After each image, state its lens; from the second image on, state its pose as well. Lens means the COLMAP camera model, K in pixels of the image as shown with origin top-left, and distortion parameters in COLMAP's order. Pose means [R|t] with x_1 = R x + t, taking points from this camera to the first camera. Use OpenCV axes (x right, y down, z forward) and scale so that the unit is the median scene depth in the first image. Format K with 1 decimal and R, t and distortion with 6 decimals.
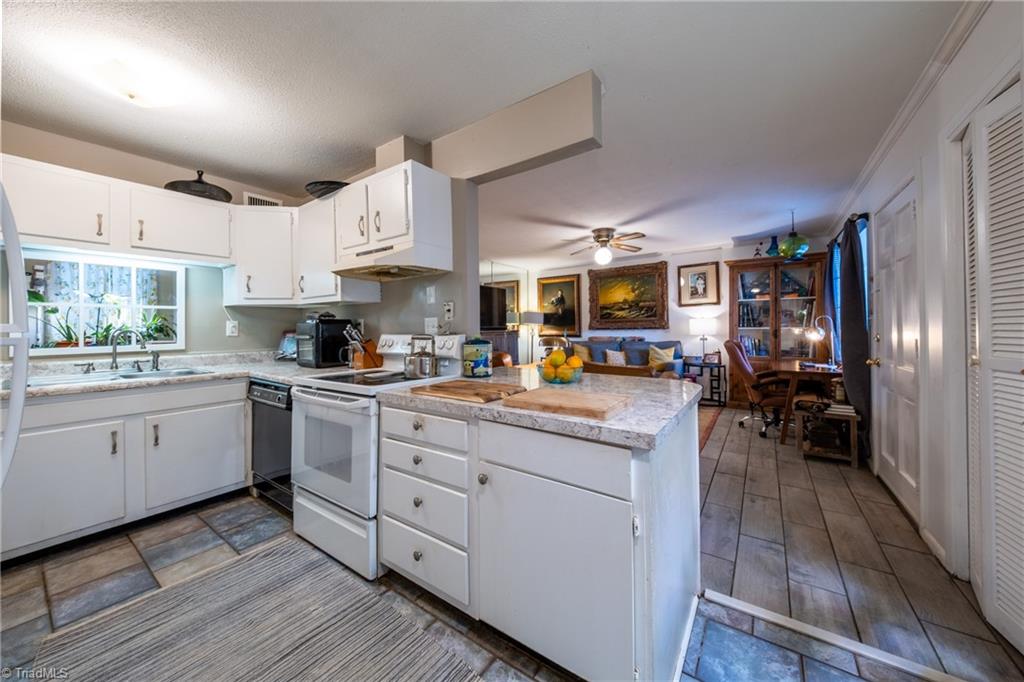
lens RADIAL K [[353.8, 0, 518.2], [0, 353.8, 326.1], [0, 0, 1]] dist [-0.009243, -0.000141]
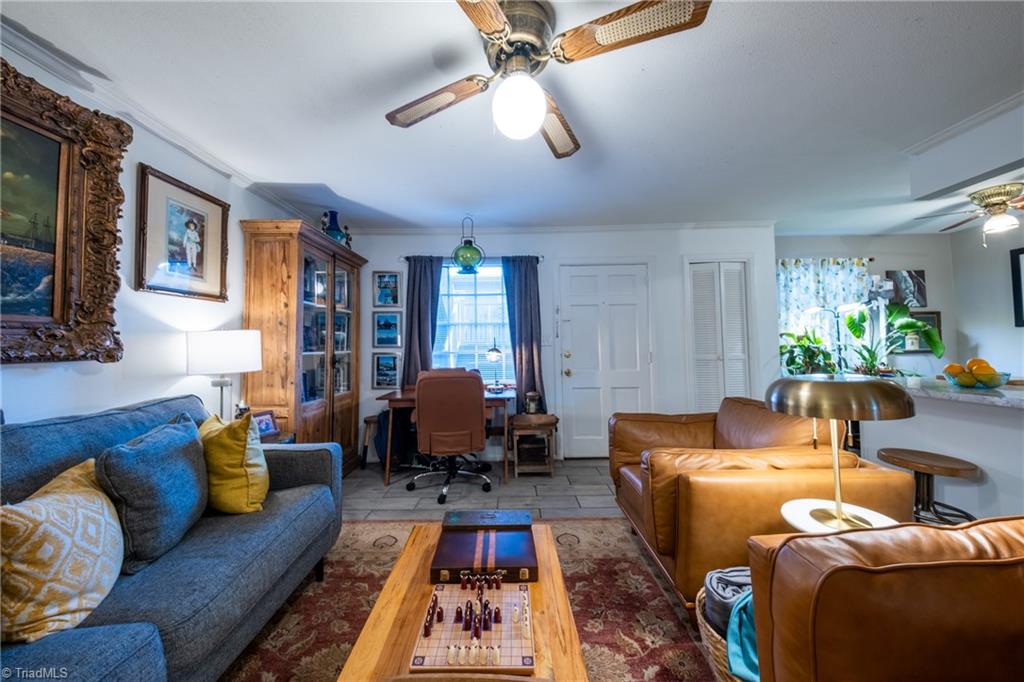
lens RADIAL K [[353.6, 0, 508.1], [0, 353.6, 331.0], [0, 0, 1]] dist [0.040172, -0.021511]
pose [[-0.580501, 0.050053, 0.812719, 0.015573], [0.015242, 0.998602, -0.050614, 0.006473], [-0.814117, -0.016994, -0.580453, 1.718747]]
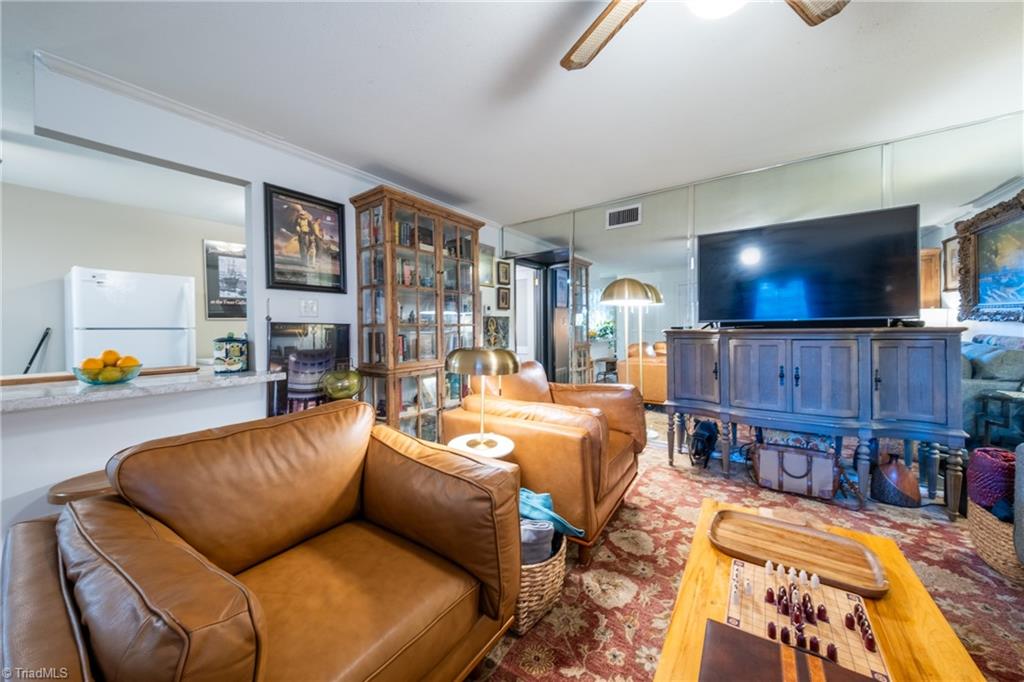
lens RADIAL K [[351.6, 0, 516.7], [0, 351.6, 333.4], [0, 0, 1]] dist [0.015095, -0.009000]
pose [[0.018730, 0.019483, -0.999635, 0.630901], [0.017149, 0.999657, 0.019804, 0.010442], [0.999677, -0.017514, 0.018389, 1.287964]]
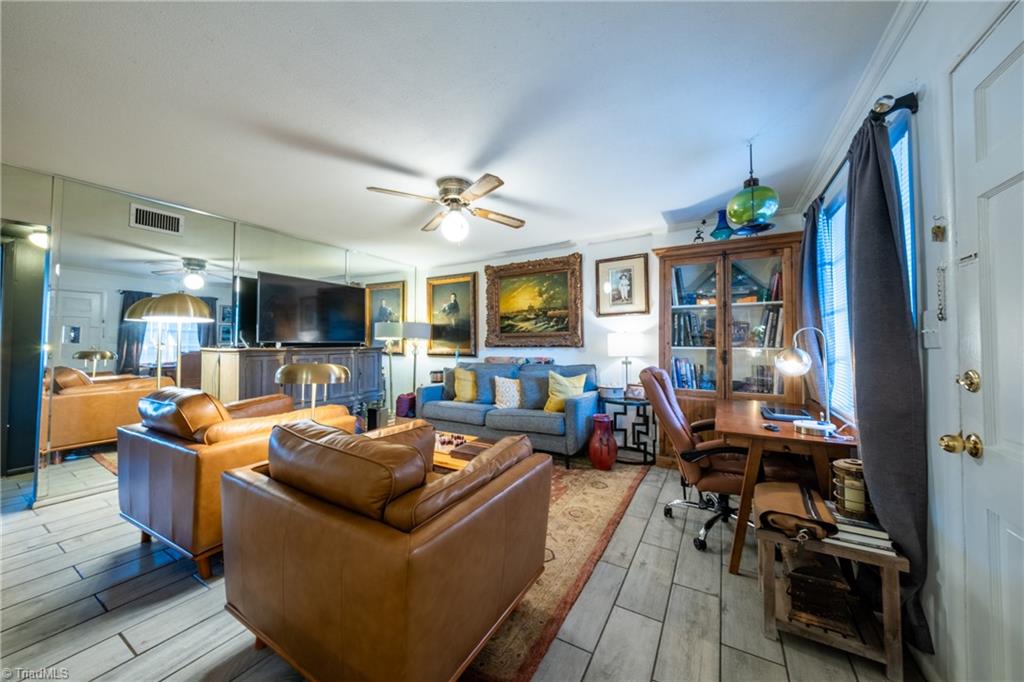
lens RADIAL K [[351.6, 0, 516.7], [0, 351.6, 333.4], [0, 0, 1]] dist [0.015095, -0.009000]
pose [[0.995916, 0.013491, 0.089267, 0.434170], [-0.011461, 0.999665, -0.023214, -0.004003], [-0.089551, 0.022096, 0.995737, 0.573591]]
